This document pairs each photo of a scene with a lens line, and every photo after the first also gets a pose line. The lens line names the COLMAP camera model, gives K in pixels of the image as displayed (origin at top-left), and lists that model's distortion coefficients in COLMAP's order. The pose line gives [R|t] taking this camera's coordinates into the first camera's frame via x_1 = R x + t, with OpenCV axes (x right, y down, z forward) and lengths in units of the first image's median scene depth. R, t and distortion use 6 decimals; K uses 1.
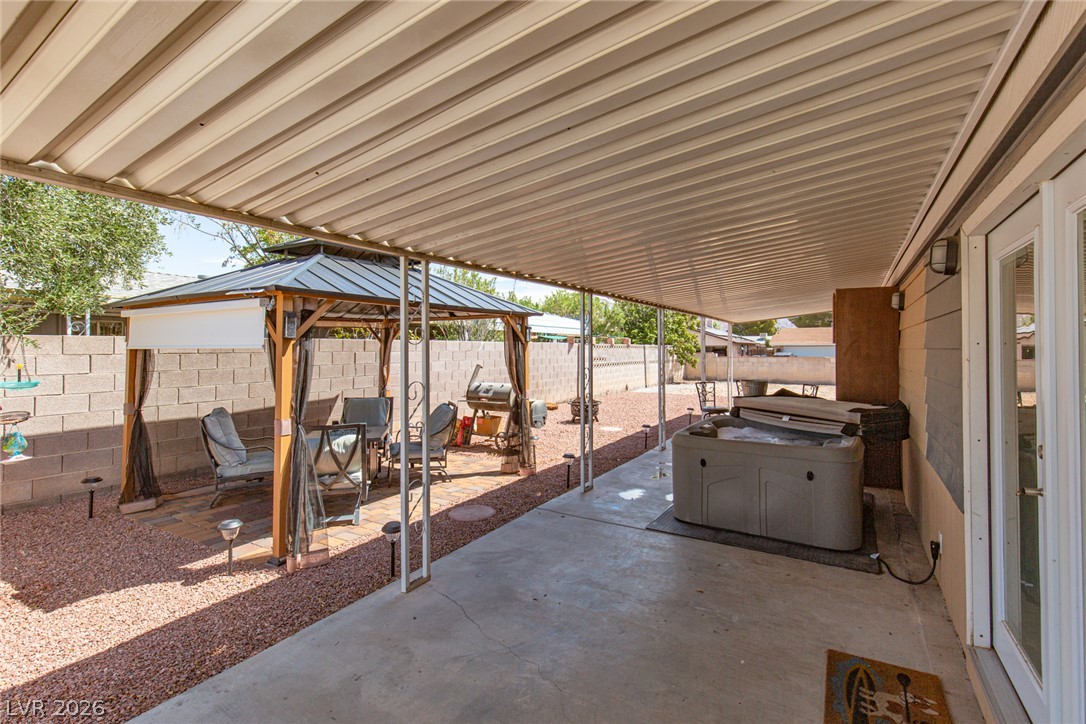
lens RADIAL K [[509.4, 0, 548.7], [0, 509.4, 339.9], [0, 0, 1]] dist [0.001084, 0.000127]
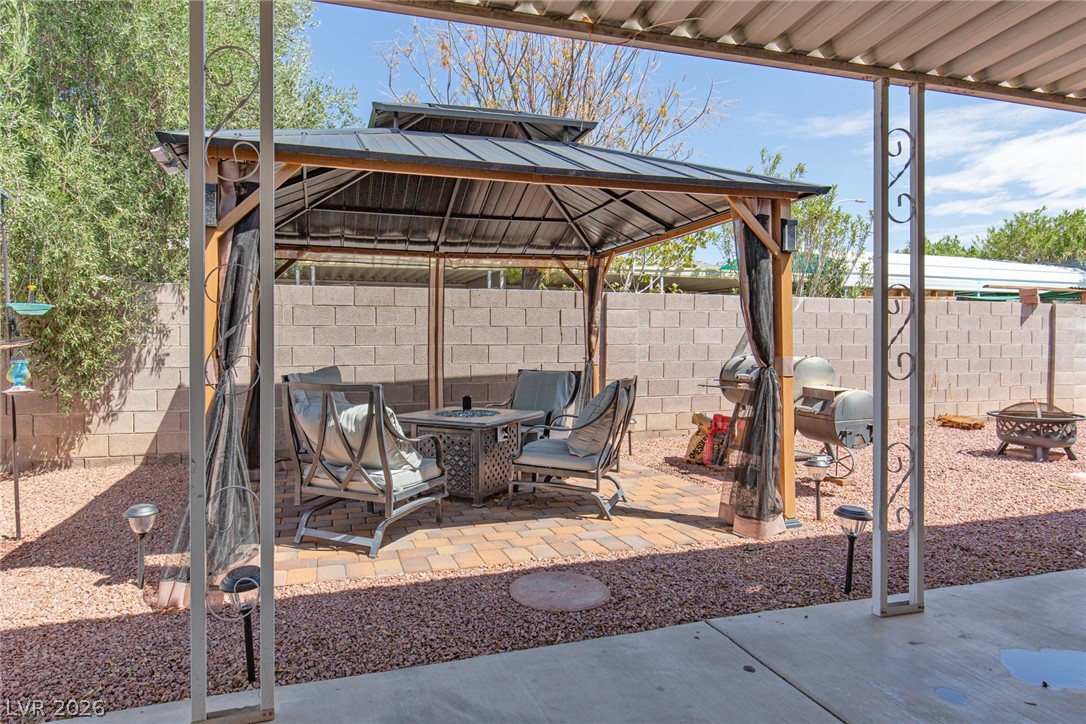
lens RADIAL K [[578.7, 0, 543.0], [0, 578.7, 362.0], [0, 0, 1]] dist [0.002975, -0.000218]
pose [[0.728758, 0.006518, -0.684740, 0.198576], [0.008956, 0.999778, 0.019049, 0.113772], [0.684713, -0.020015, 0.728538, 0.583903]]
